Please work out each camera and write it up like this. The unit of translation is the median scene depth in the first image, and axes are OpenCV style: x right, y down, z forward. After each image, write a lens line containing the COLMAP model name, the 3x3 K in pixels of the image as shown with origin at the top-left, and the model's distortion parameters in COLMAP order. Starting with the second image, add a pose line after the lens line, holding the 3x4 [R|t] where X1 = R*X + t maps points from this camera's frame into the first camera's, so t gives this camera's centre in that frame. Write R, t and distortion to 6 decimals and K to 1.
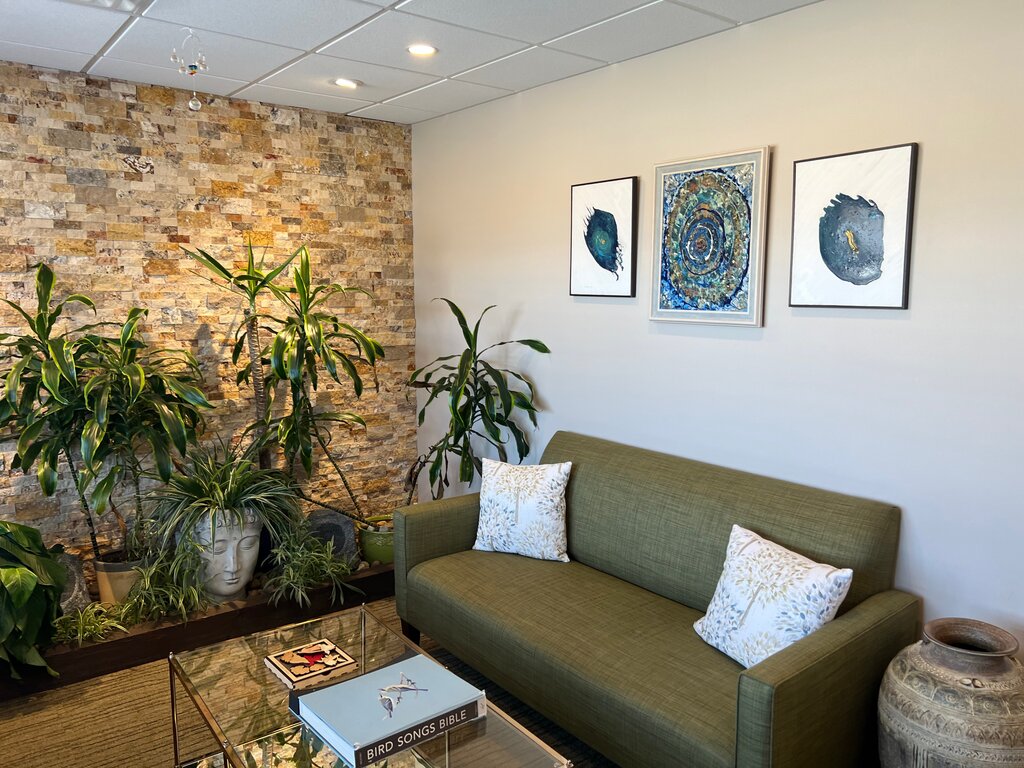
lens RADIAL K [[766.7, 0, 520.5], [0, 766.7, 389.8], [0, 0, 1]] dist [0.040880, -0.057005]
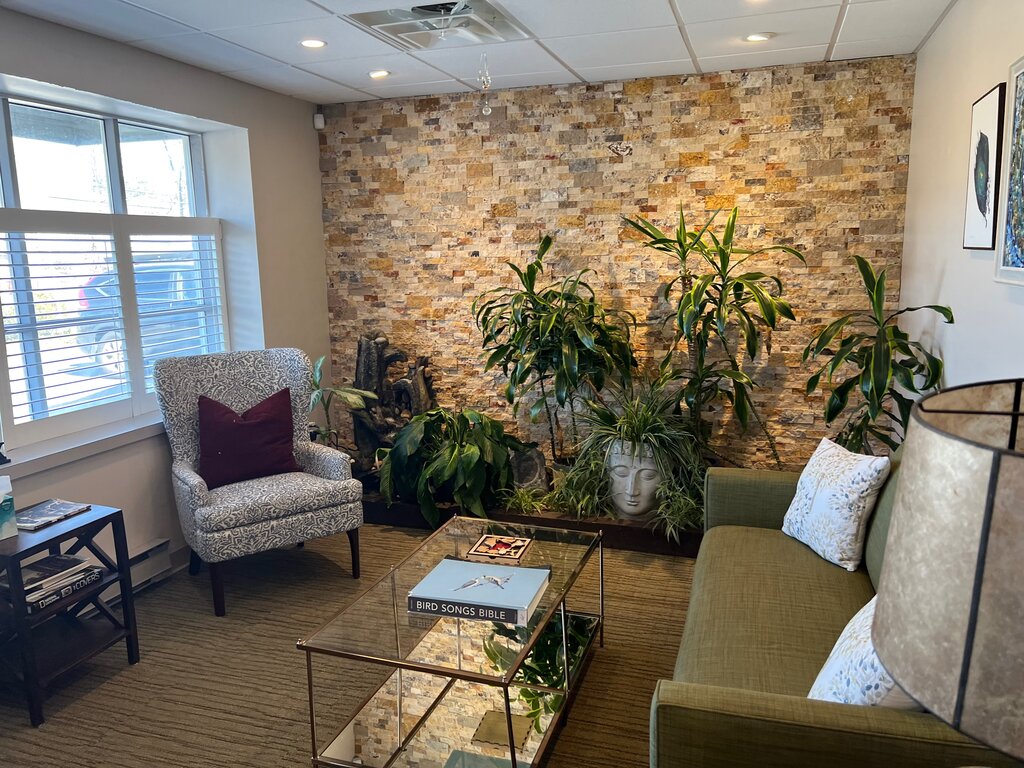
lens RADIAL K [[766.7, 0, 507.3], [0, 766.7, 392.7], [0, 0, 1]] dist [0.040880, -0.057005]
pose [[0.551623, 0.130932, -0.823753, 0.432897], [-0.089259, 0.991198, 0.097774, -0.014490], [0.829304, 0.019593, 0.558454, 0.177067]]
